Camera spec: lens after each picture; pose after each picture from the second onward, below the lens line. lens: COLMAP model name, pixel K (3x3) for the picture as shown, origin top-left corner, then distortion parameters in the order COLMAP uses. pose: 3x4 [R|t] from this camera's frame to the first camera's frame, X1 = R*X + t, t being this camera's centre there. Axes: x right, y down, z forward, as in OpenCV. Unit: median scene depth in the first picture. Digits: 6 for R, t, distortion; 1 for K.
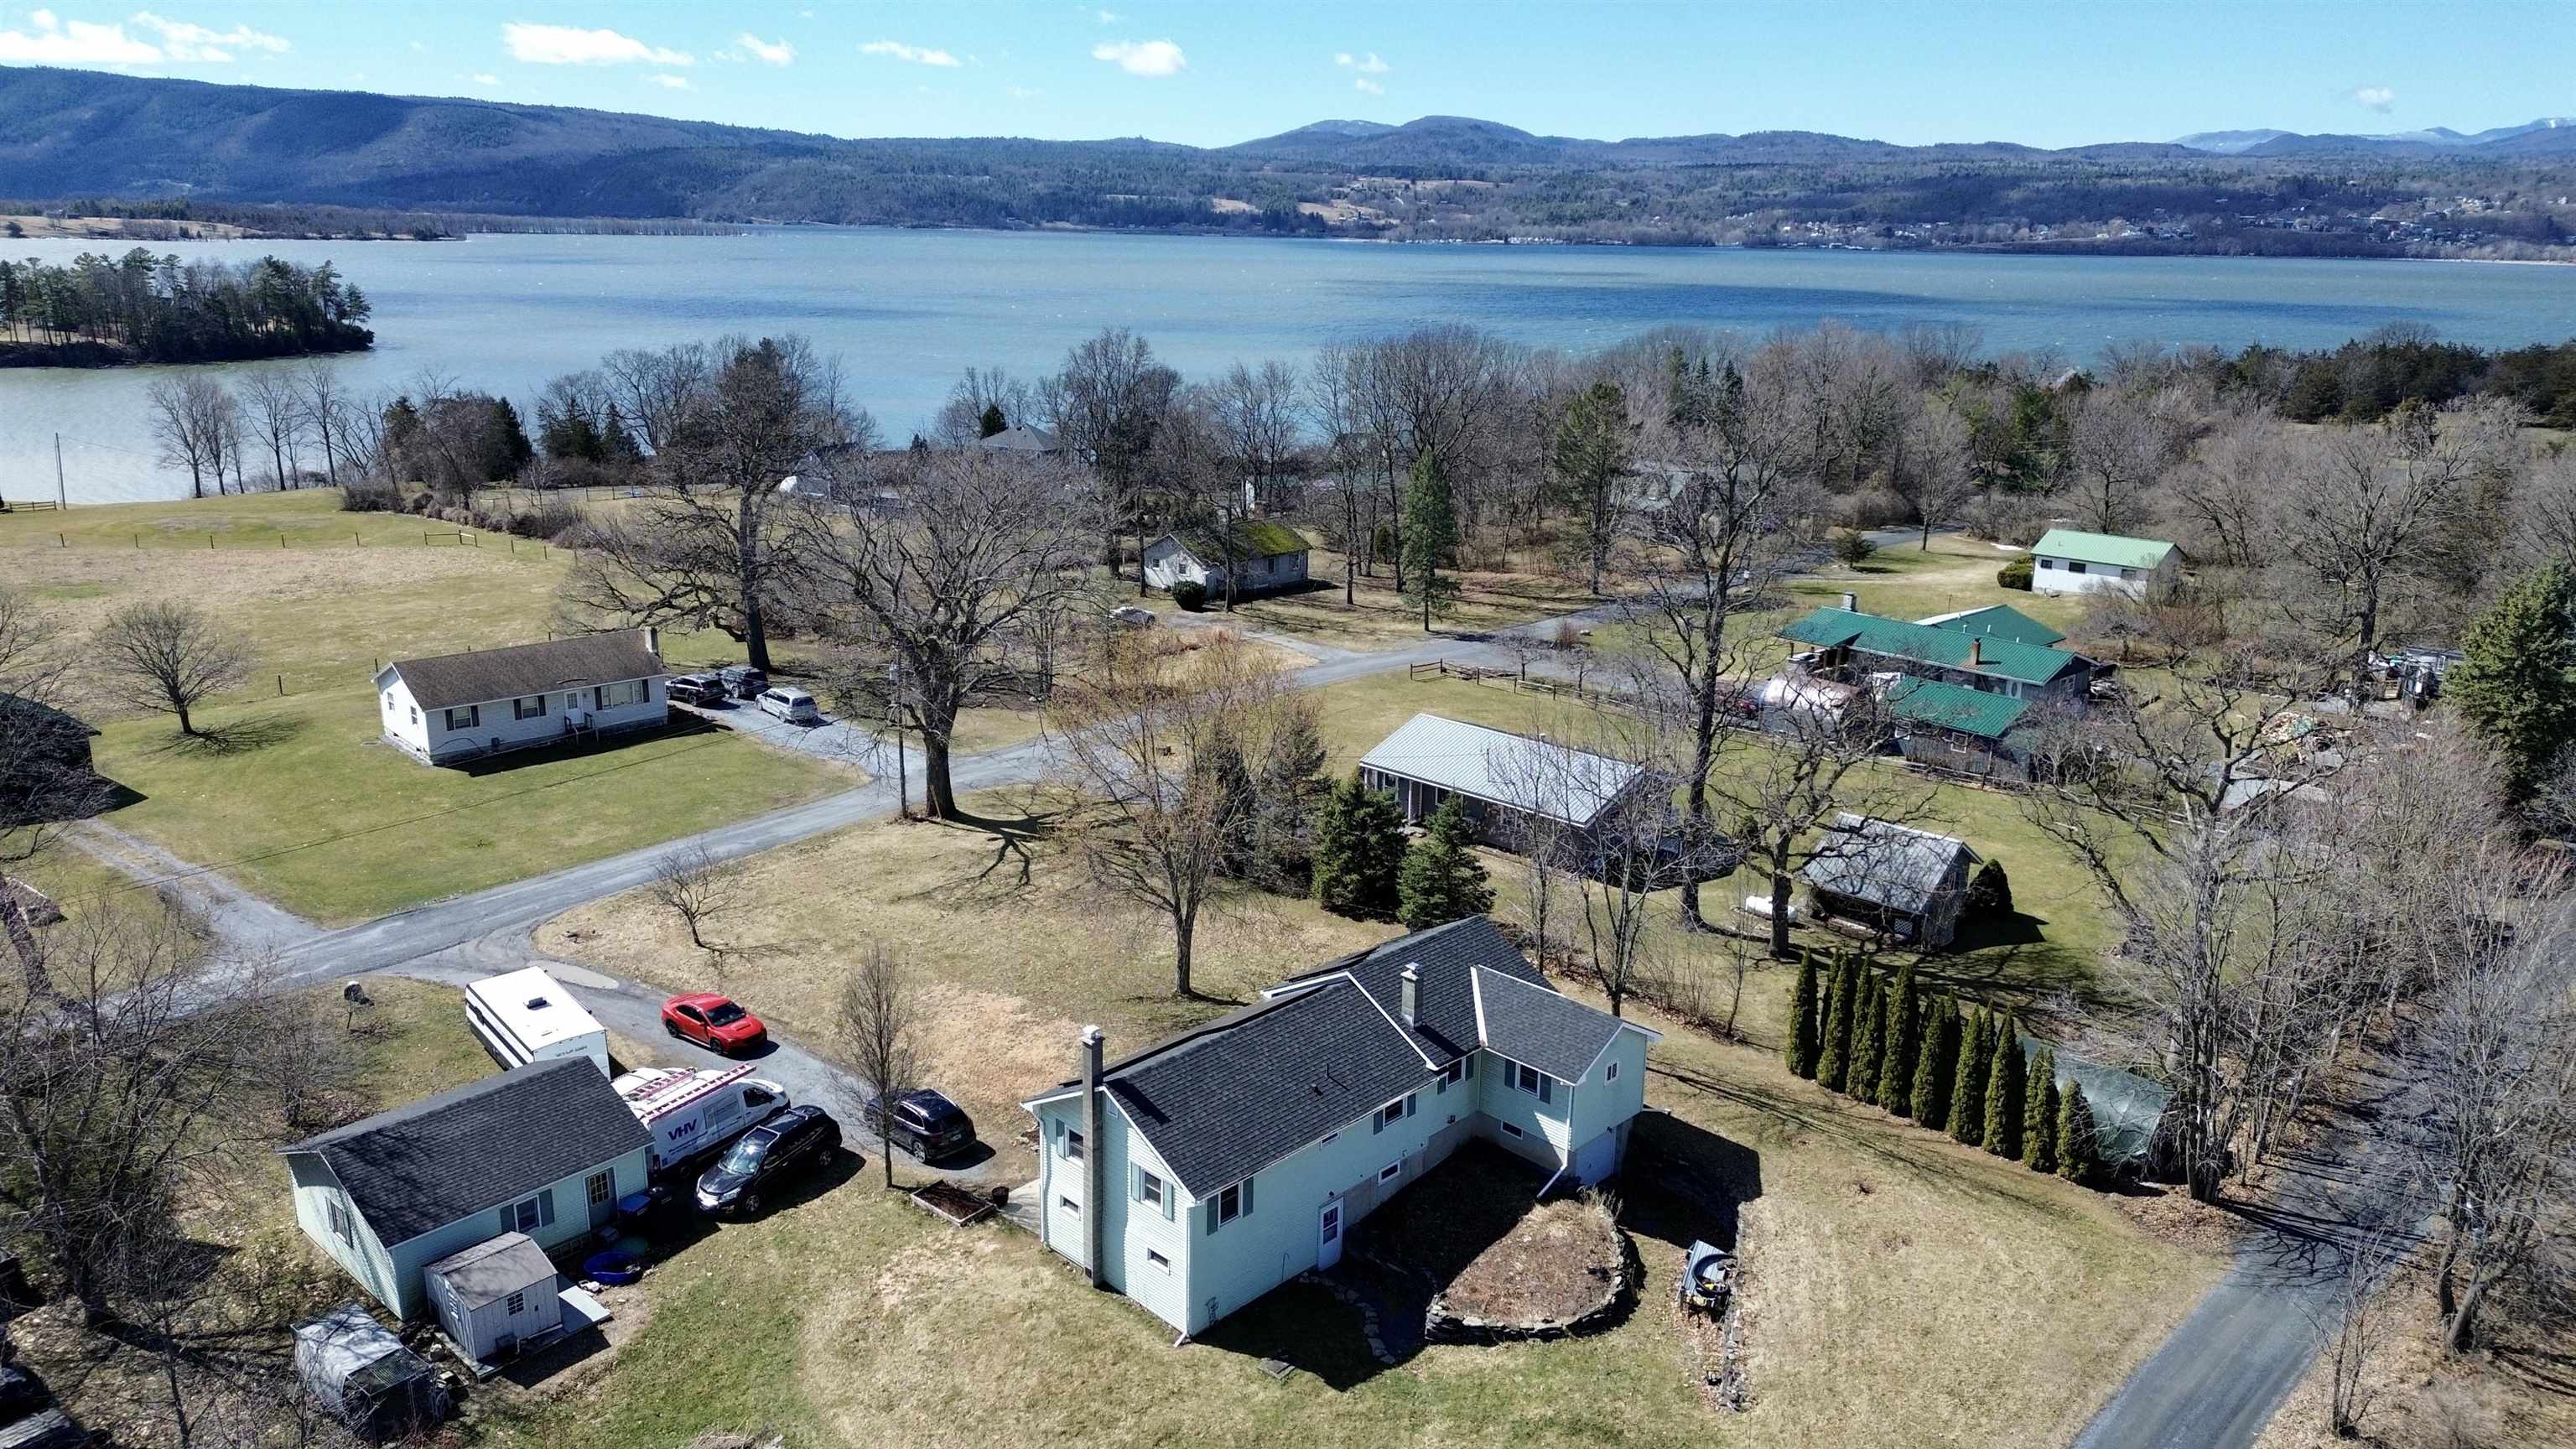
lens RADIAL K [[1802.0, 0, 1295.3], [0, 1802.0, 733.8], [0, 0, 1]] dist [0.074398, -0.065317]
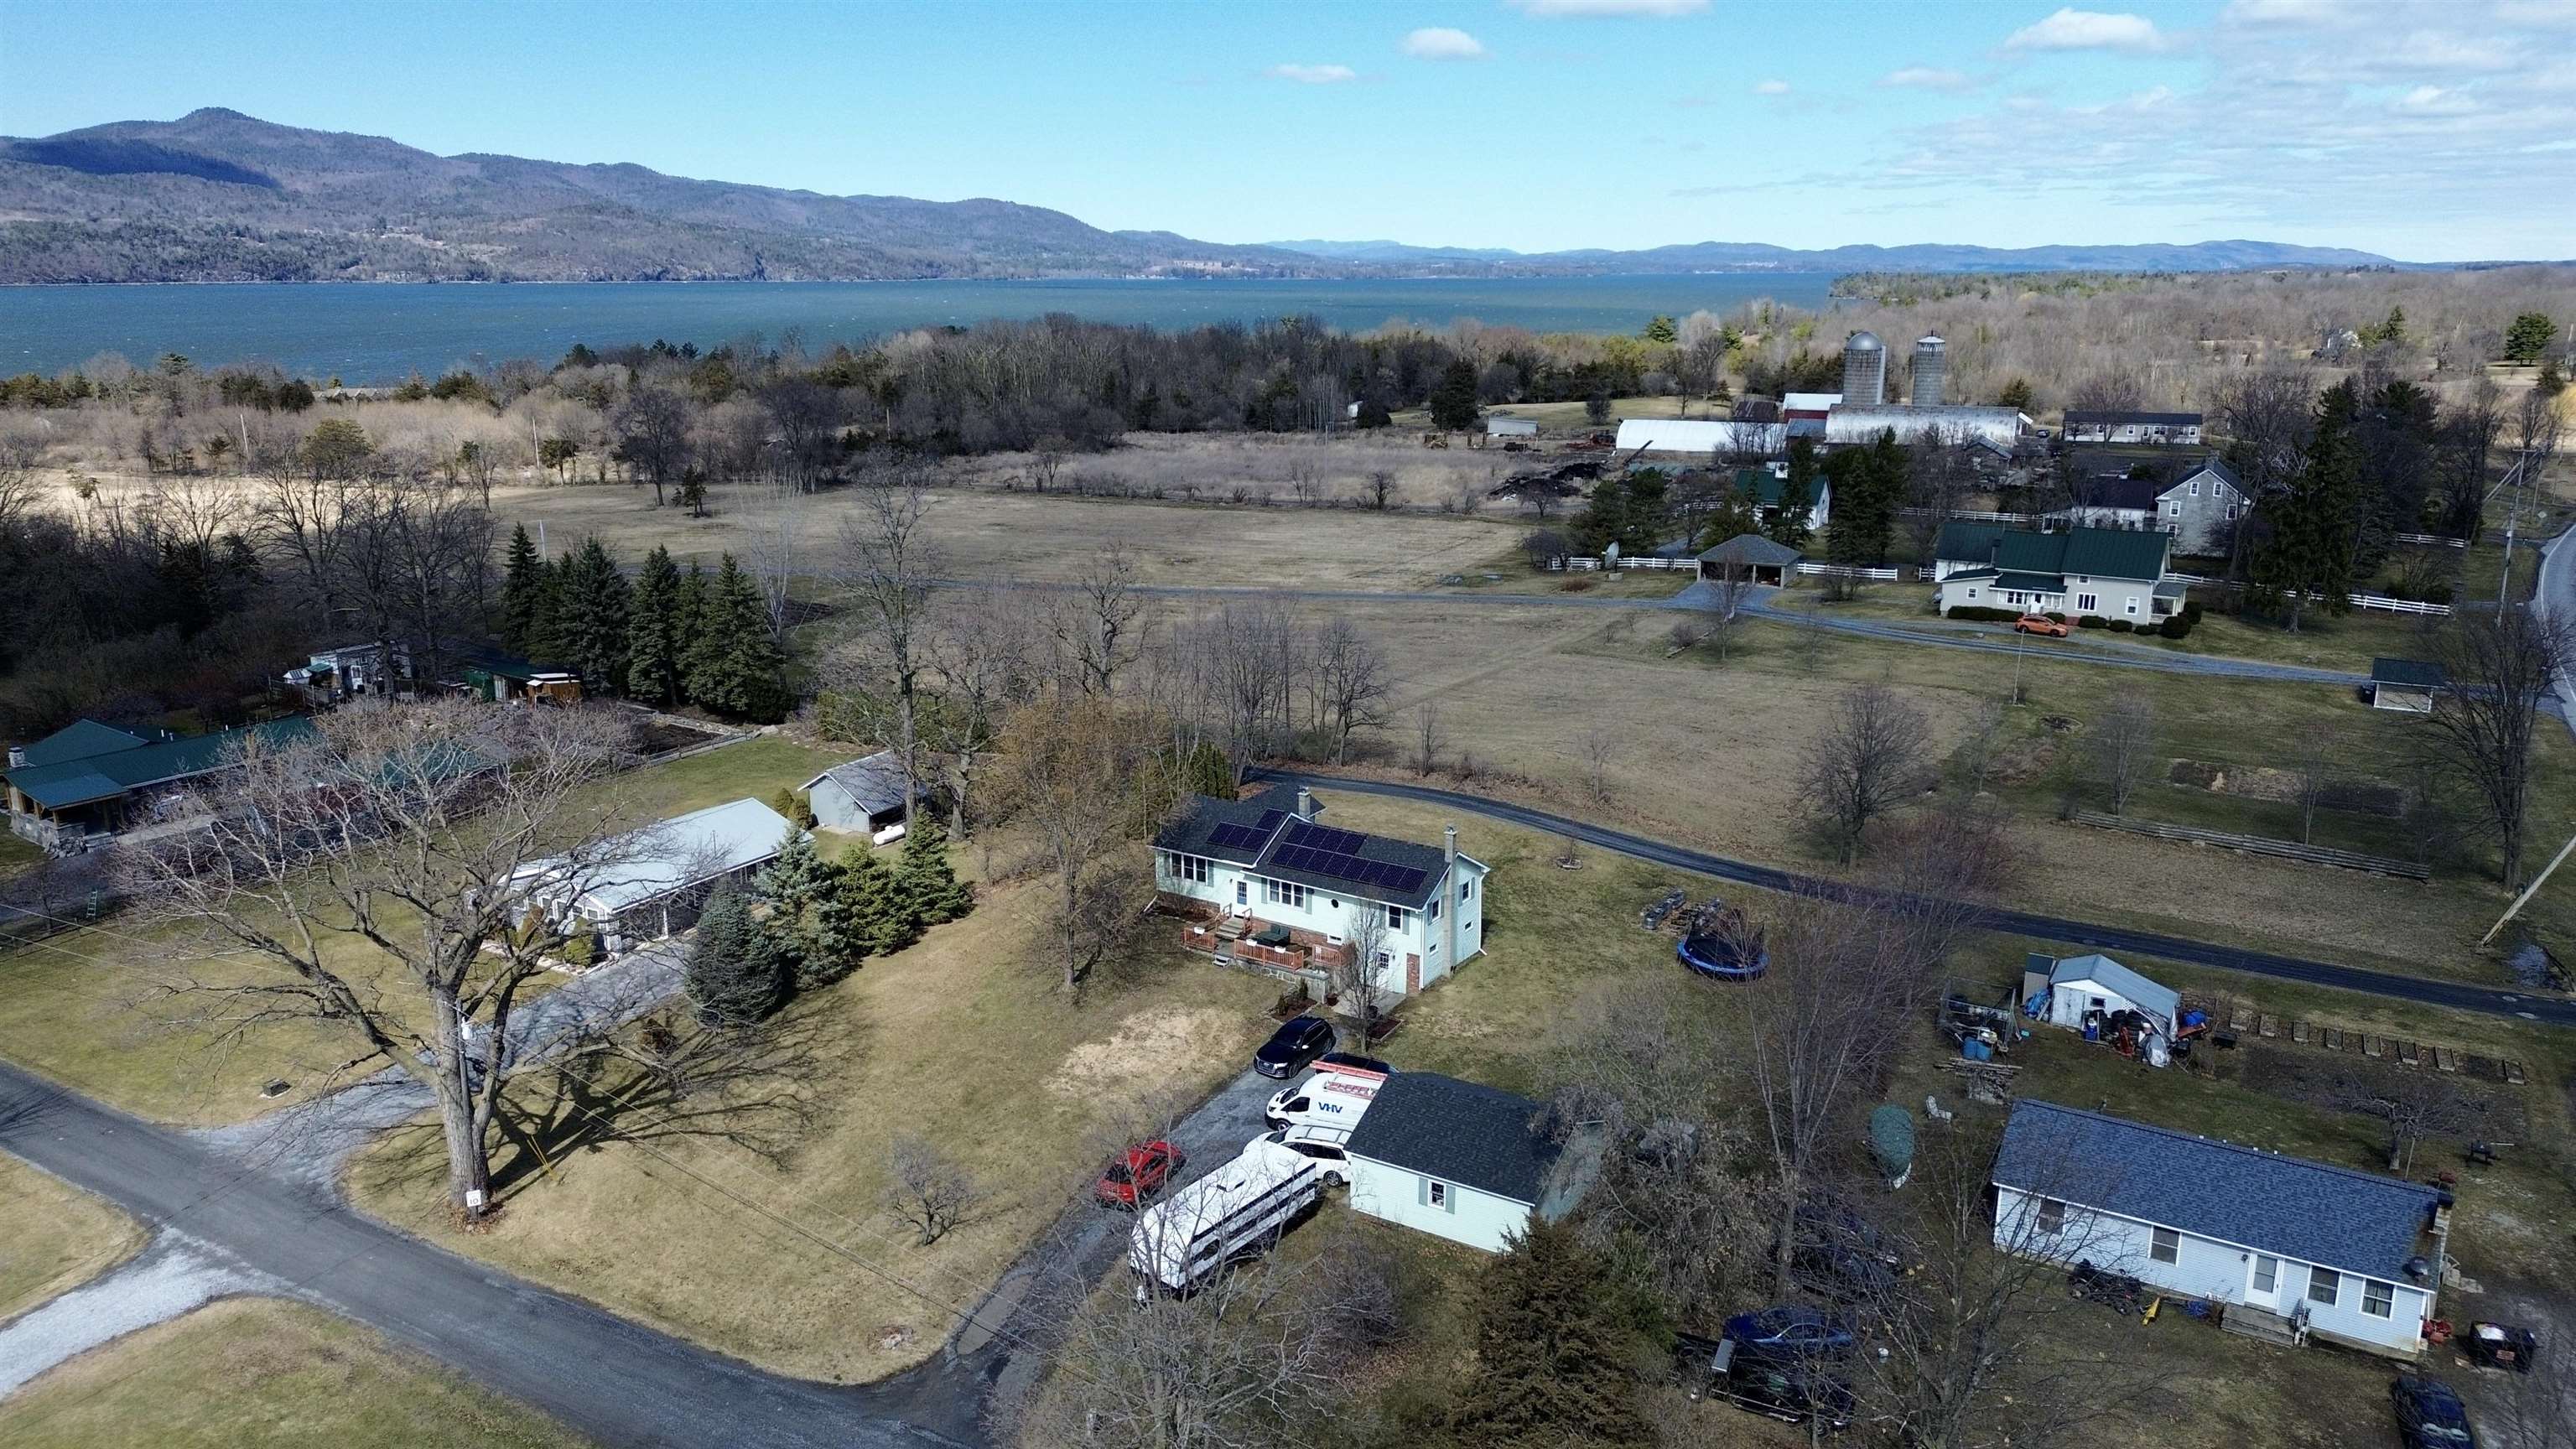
lens RADIAL K [[1802.0, 0, 1280.9], [0, 1802.0, 728.3], [0, 0, 1]] dist [0.074398, -0.065317]
pose [[-0.203112, -0.261814, 0.943504, -0.909423], [0.266348, 0.912481, 0.310543, -0.275353], [-0.942234, 0.314375, -0.115602, 0.696668]]
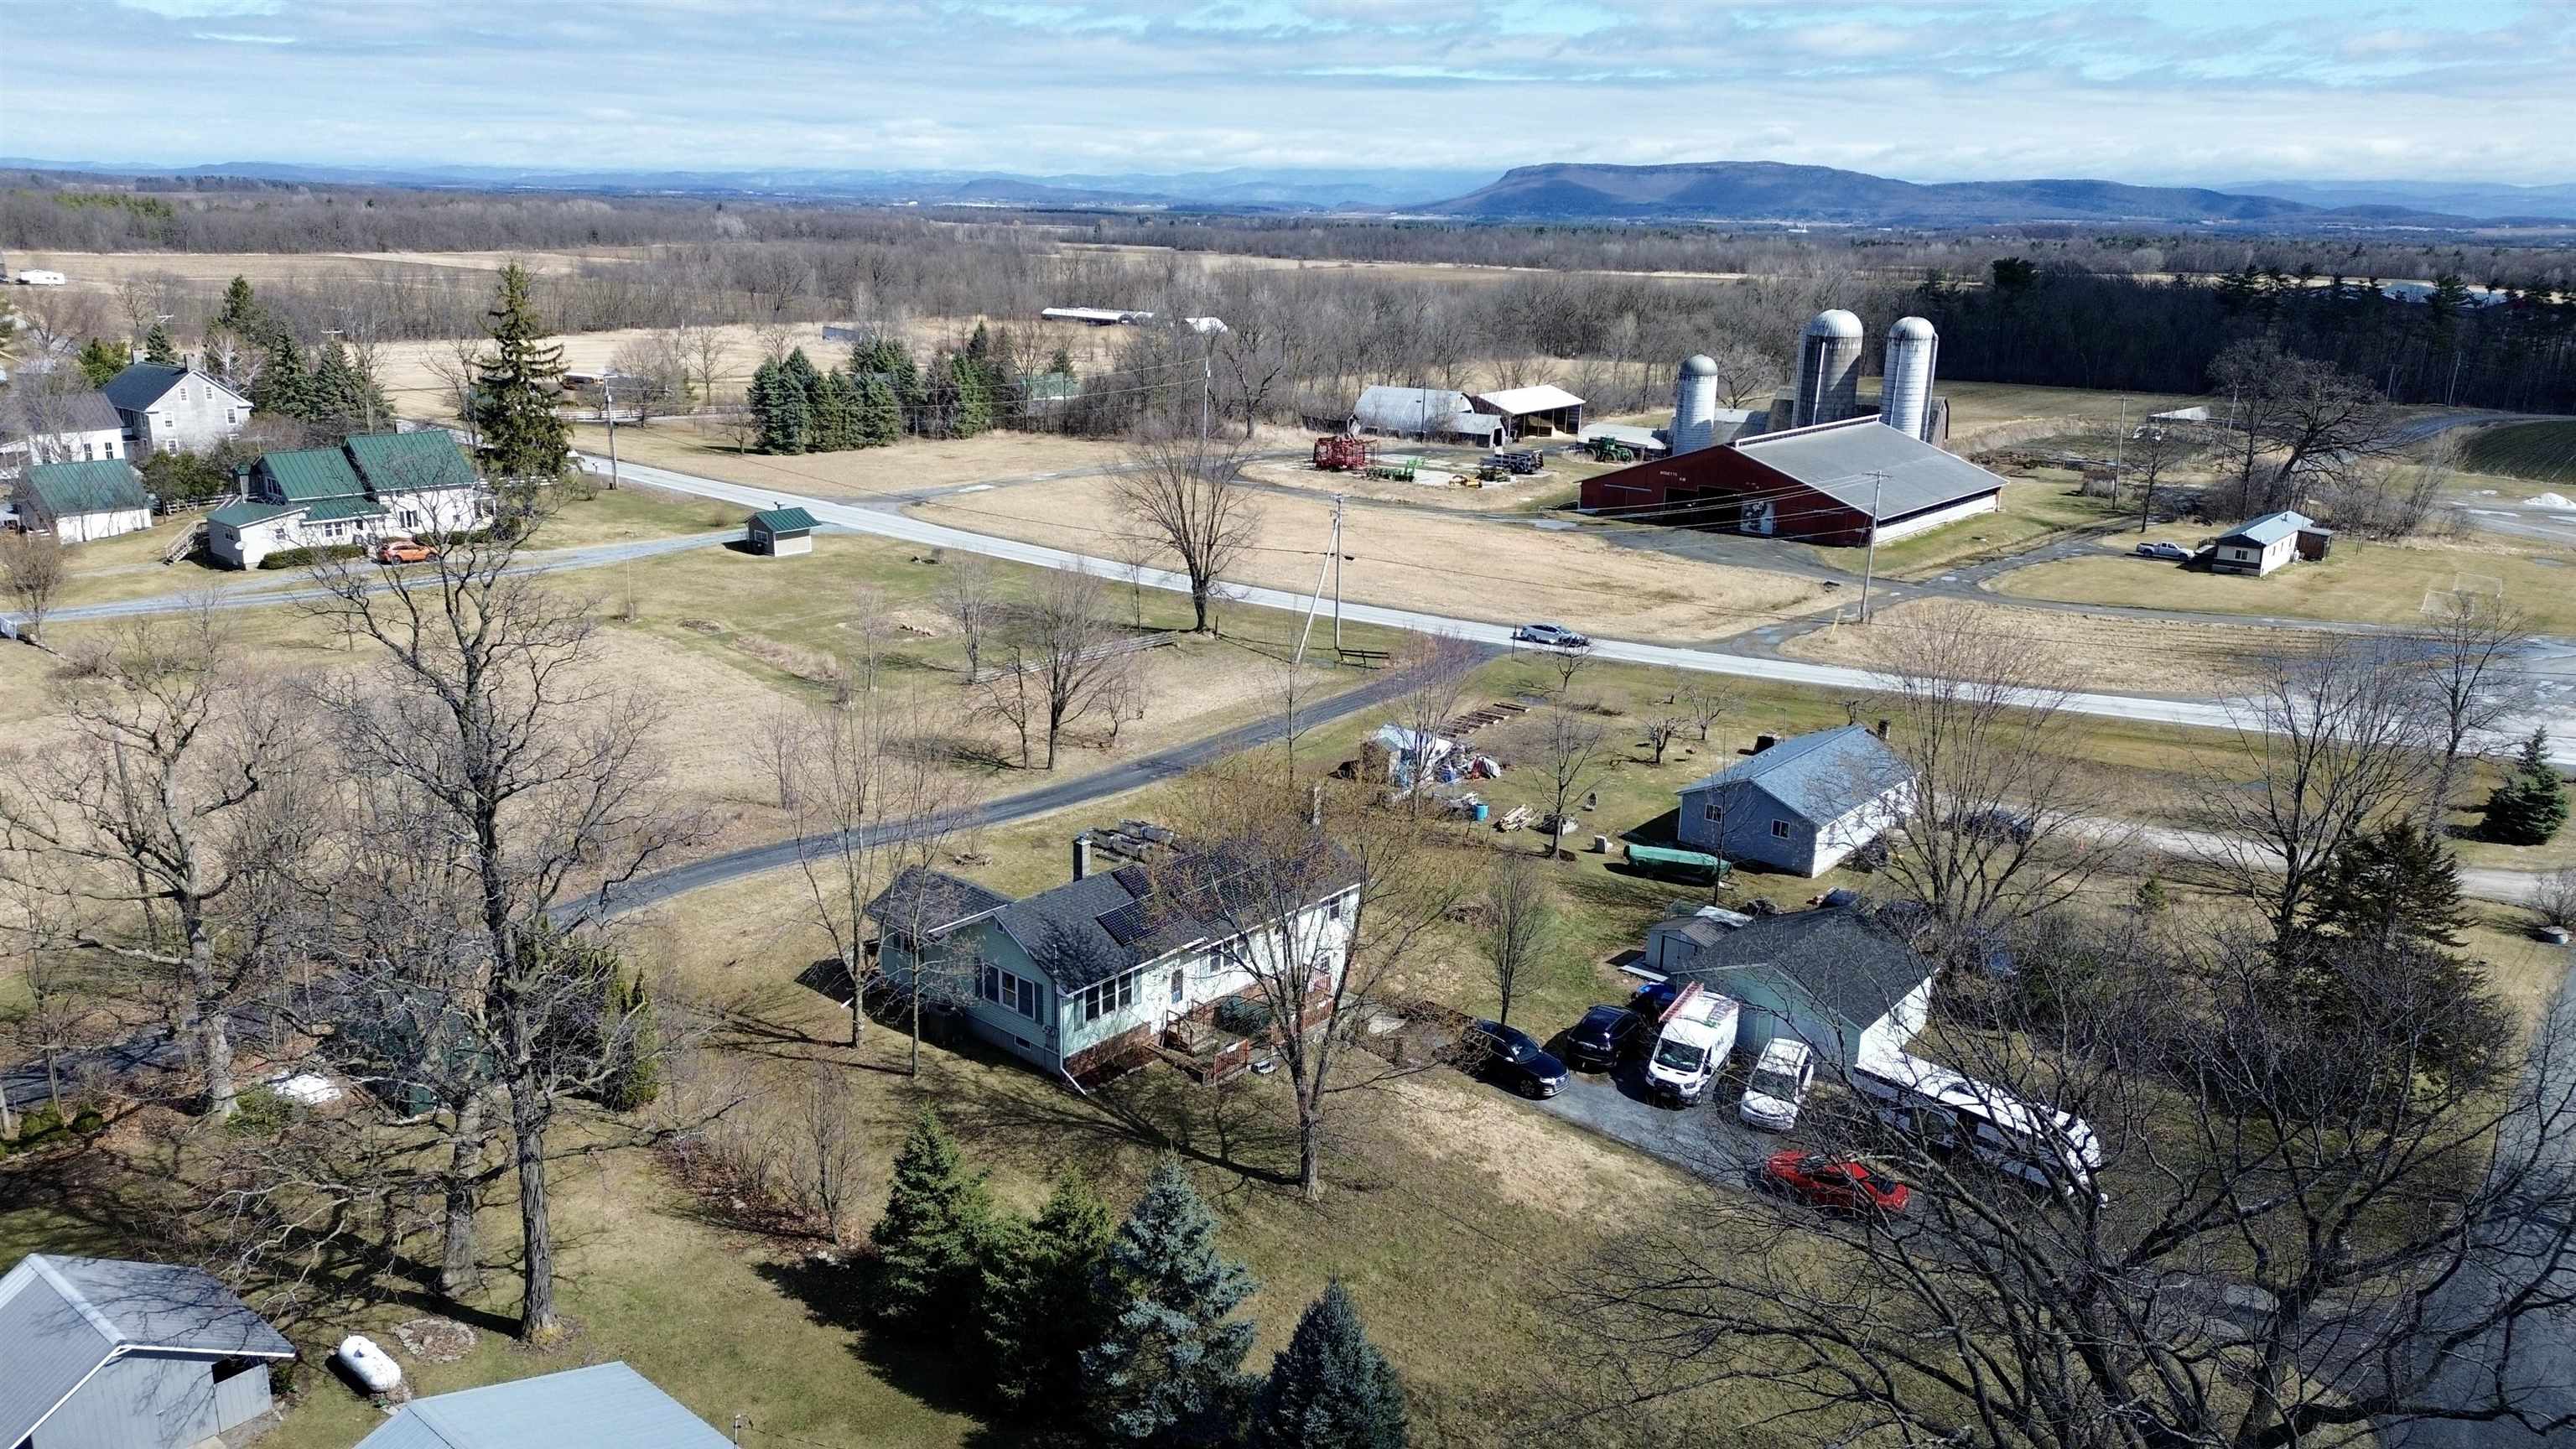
lens RADIAL K [[1802.0, 0, 1282.8], [0, 1802.0, 744.1], [0, 0, 1]] dist [0.074398, -0.065317]
pose [[-0.996790, -0.022980, -0.076695, 0.014655], [-0.060570, 0.842894, 0.534659, -0.340947], [0.052360, 0.537588, -0.841580, 1.162165]]
